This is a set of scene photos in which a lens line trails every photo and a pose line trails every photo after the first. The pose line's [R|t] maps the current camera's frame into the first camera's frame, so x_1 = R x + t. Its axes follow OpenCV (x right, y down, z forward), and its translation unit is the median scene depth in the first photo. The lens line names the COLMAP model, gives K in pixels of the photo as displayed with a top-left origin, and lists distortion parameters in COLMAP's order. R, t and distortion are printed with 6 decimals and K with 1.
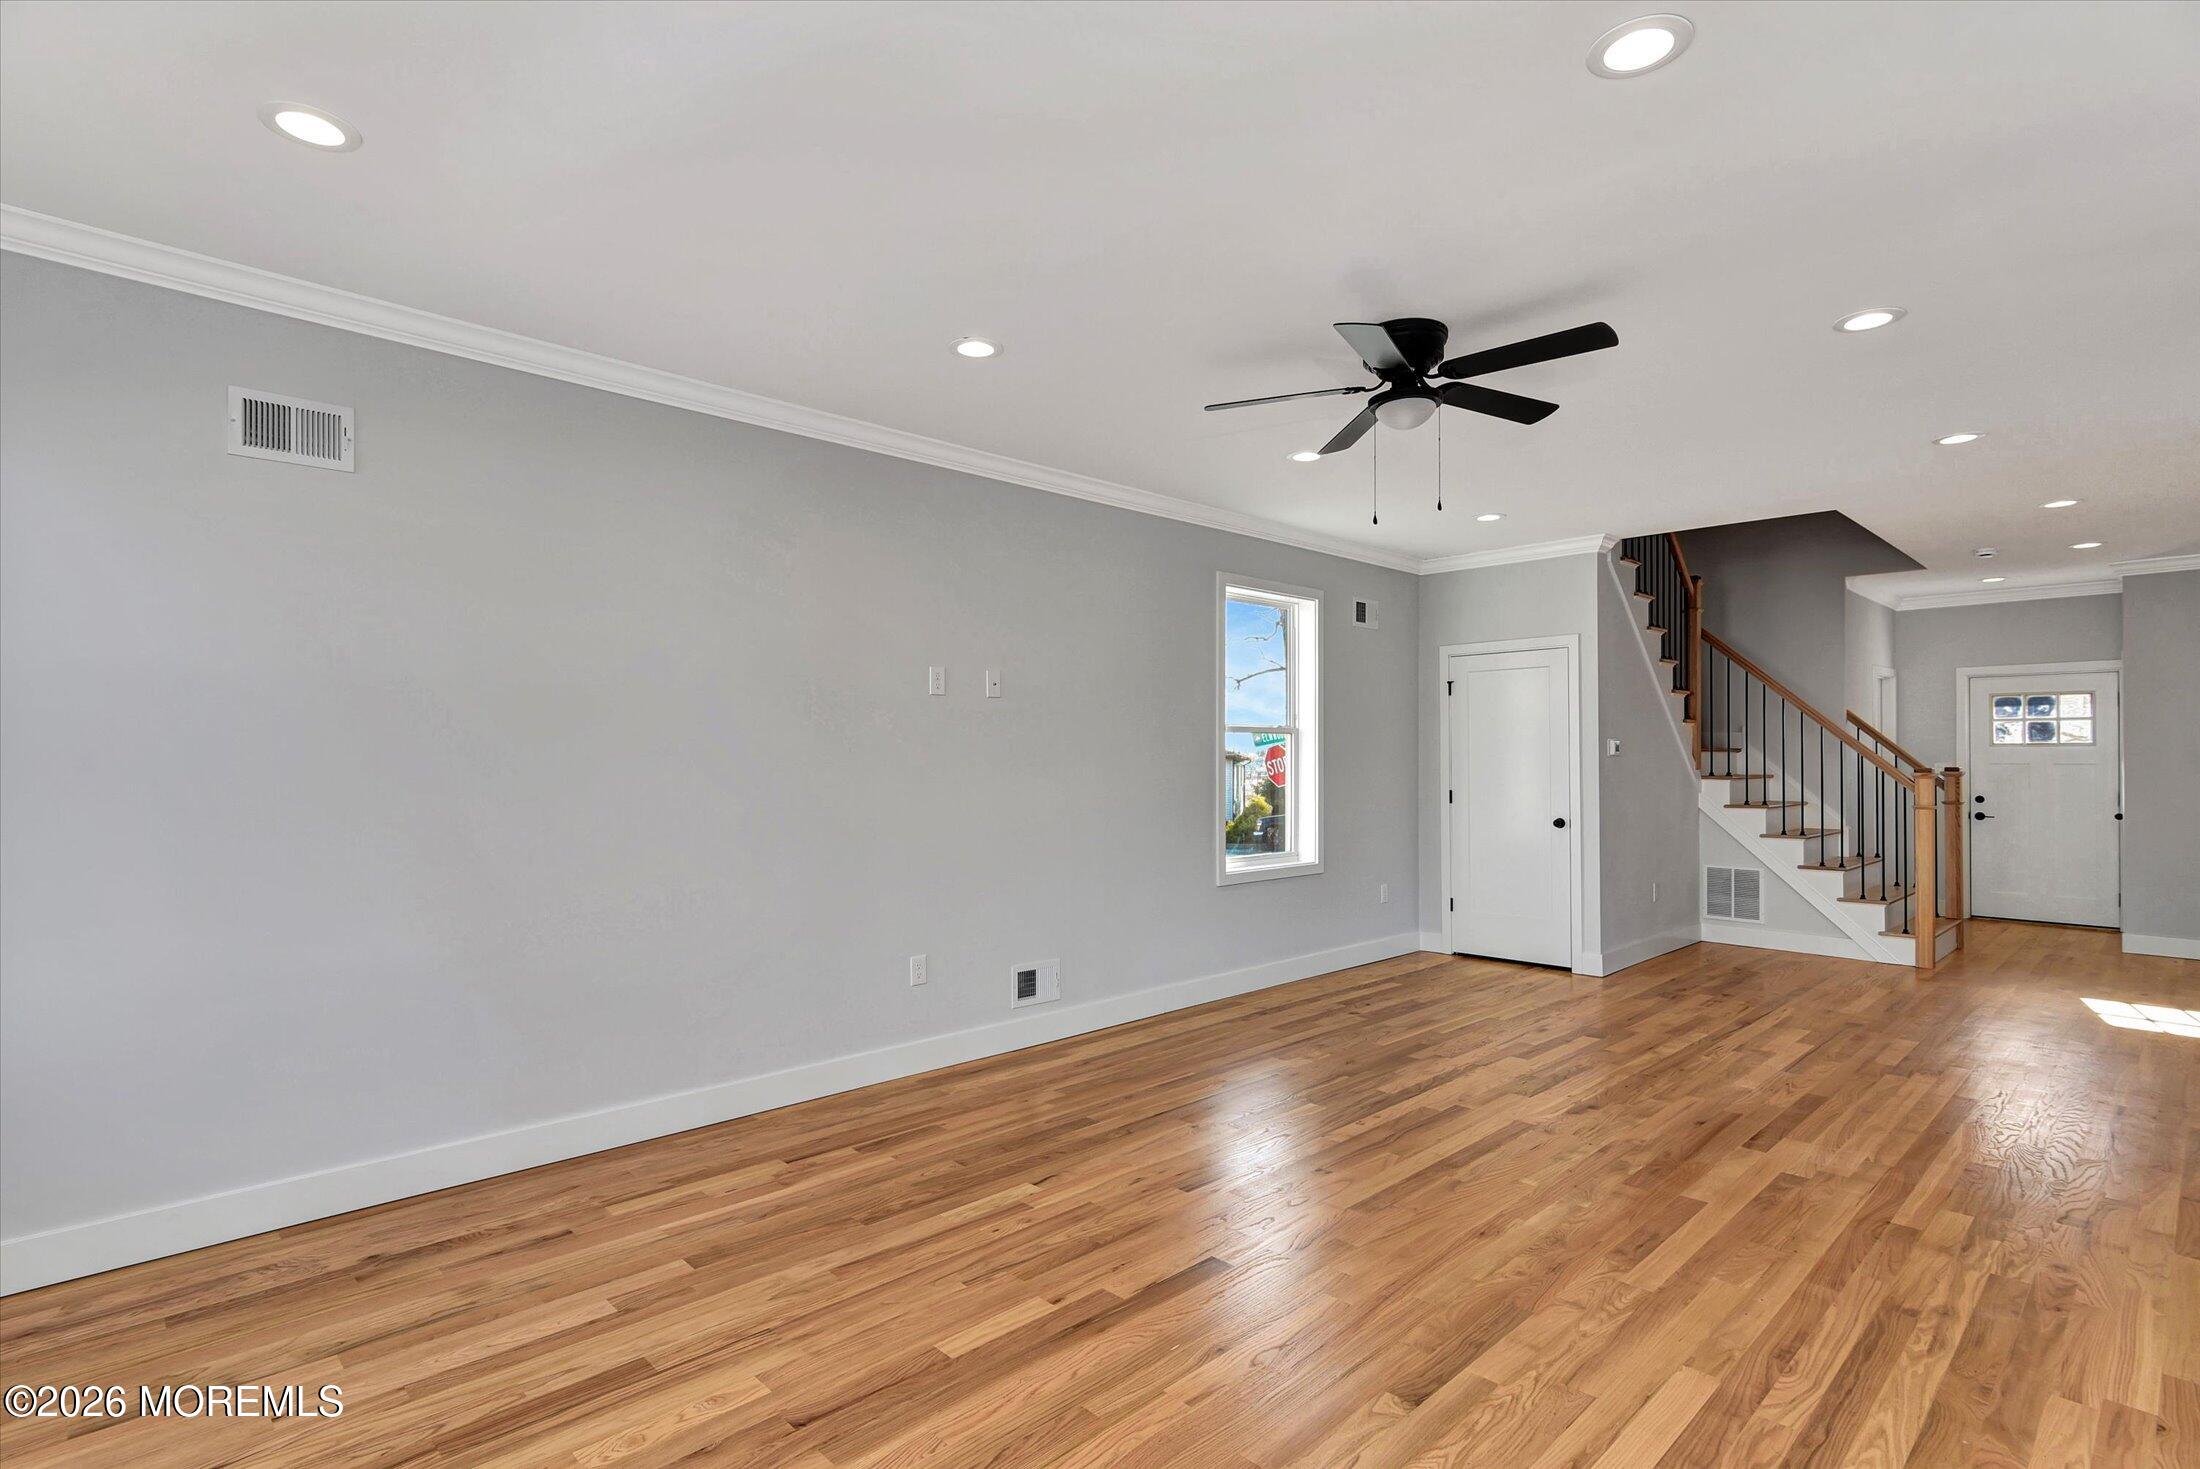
lens RADIAL K [[1075.4, 0, 1101.5], [0, 1075.4, 755.0], [0, 0, 1]] dist [0.004291, -0.000300]
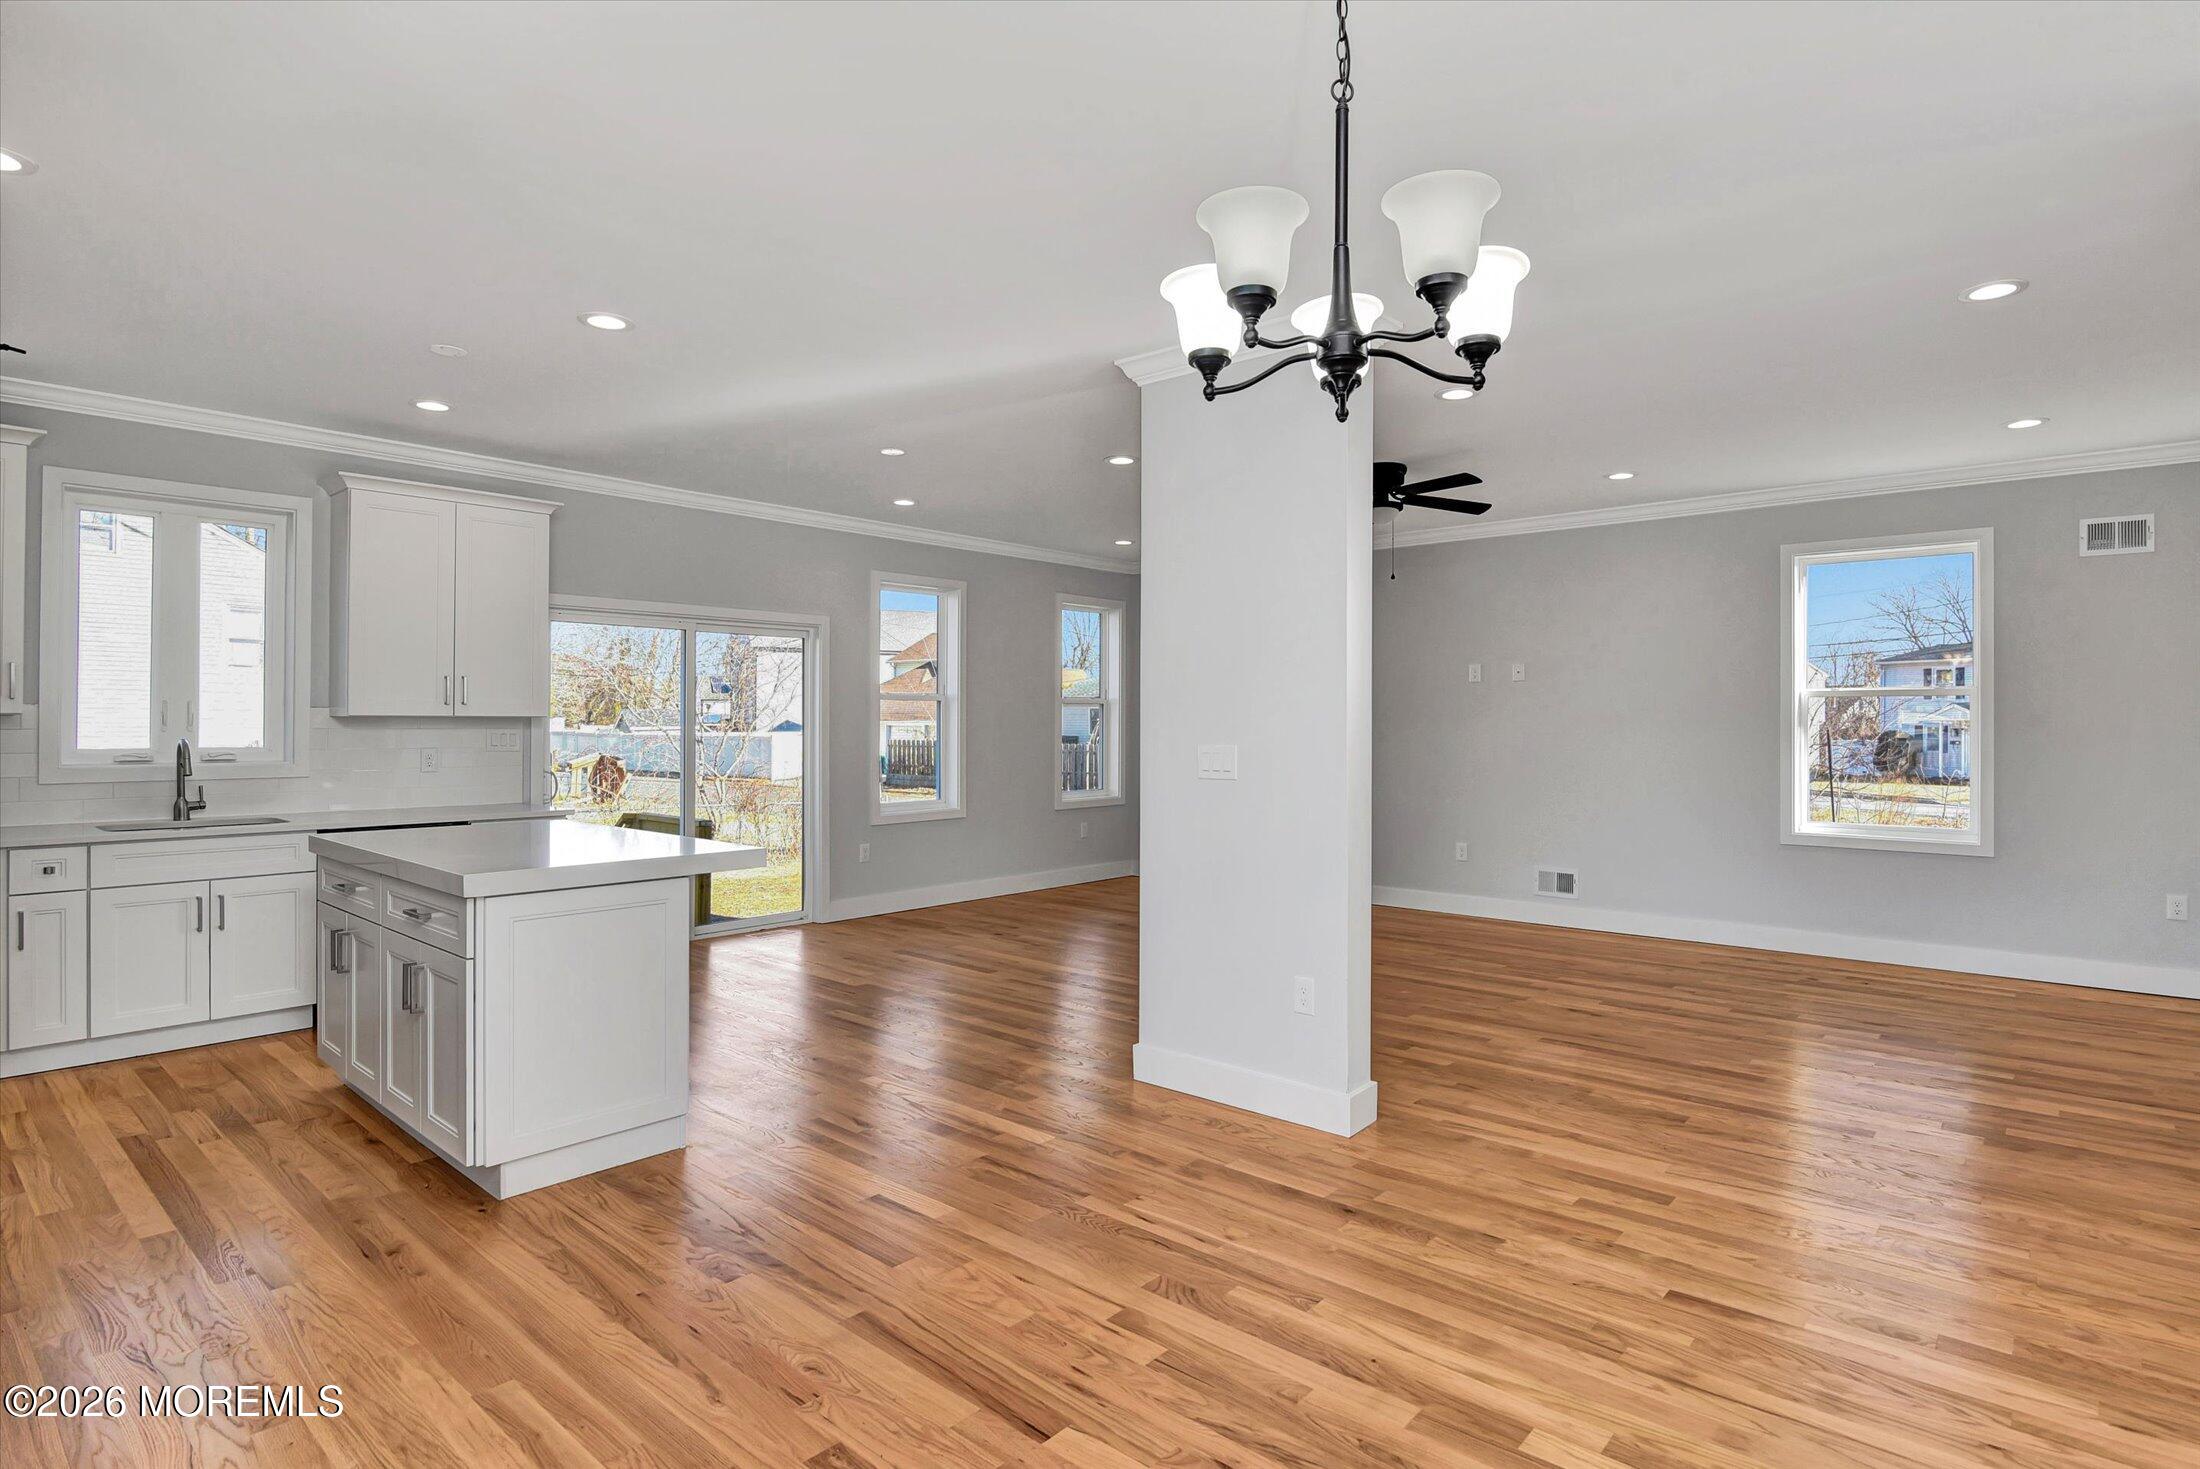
lens RADIAL K [[1135.3, 0, 1102.7], [0, 1135.3, 713.0], [0, 0, 1]] dist [-0.029105, 0.000730]
pose [[0.072496, -0.008186, -0.997335, 1.014145], [0.000547, 0.999966, -0.008168, 0.002298], [0.997369, 0.000046, 0.072498, 0.222795]]
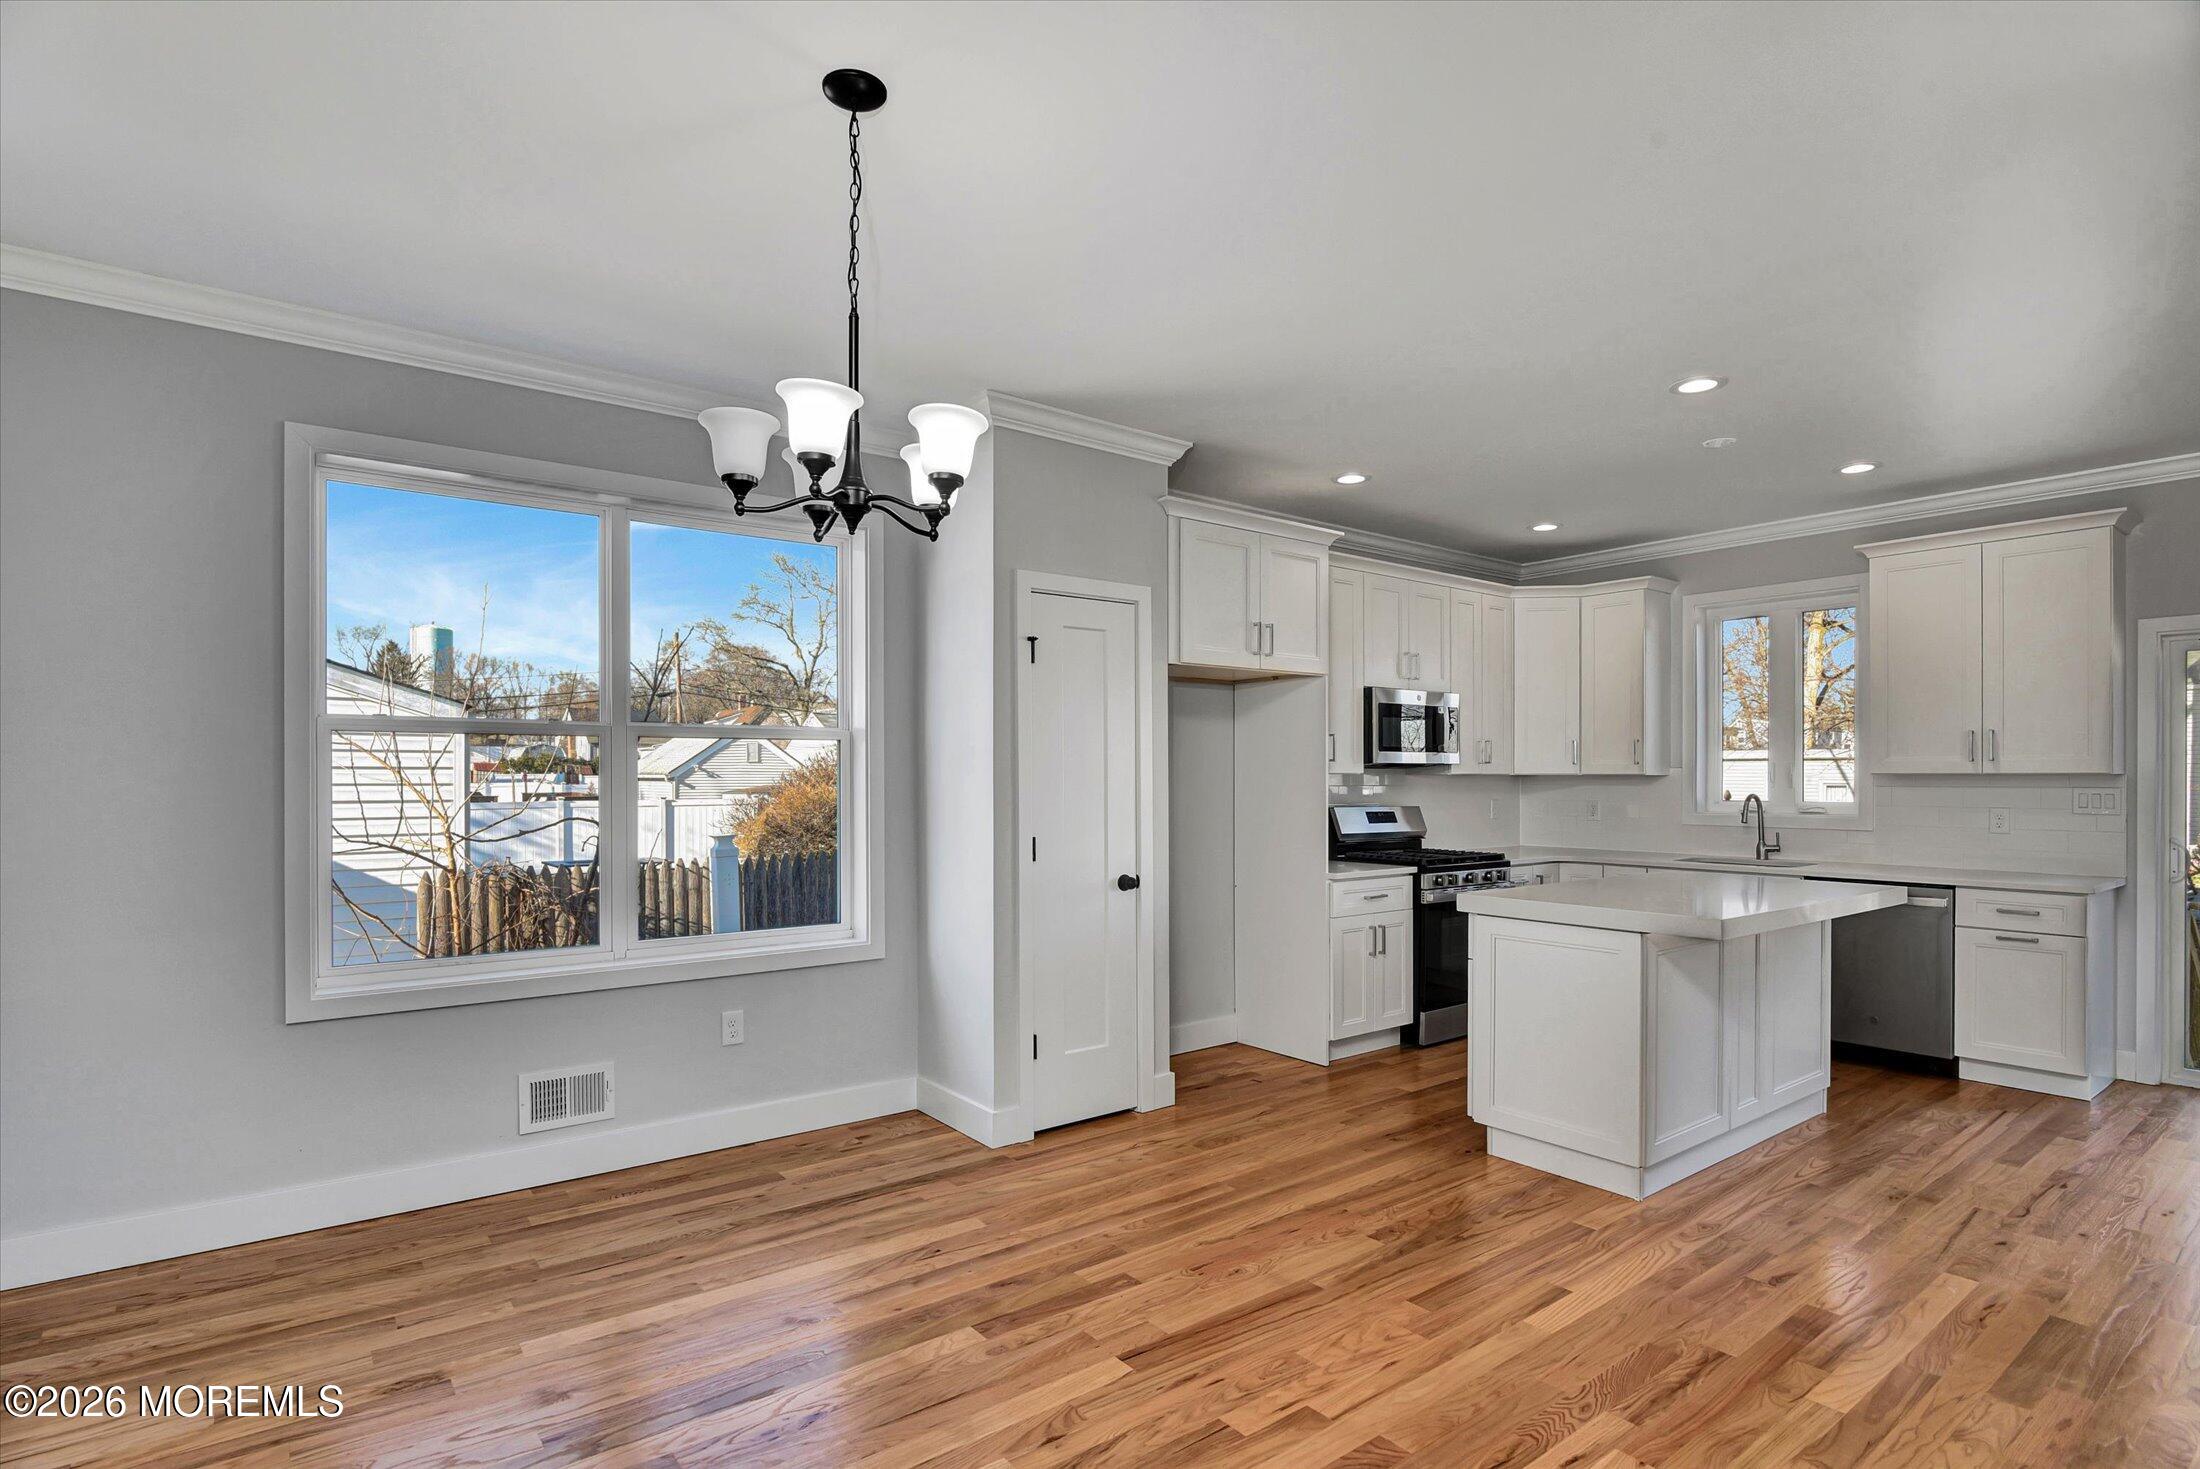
lens RADIAL K [[1082.4, 0, 1118.1], [0, 1082.4, 779.7], [0, 0, 1]] dist [-0.020132, -0.000280]
pose [[-0.993854, -0.000956, 0.110693, 0.661406], [-0.000975, 1.000000, -0.000118, 0.002618], [-0.110693, -0.000225, -0.993855, 0.595967]]
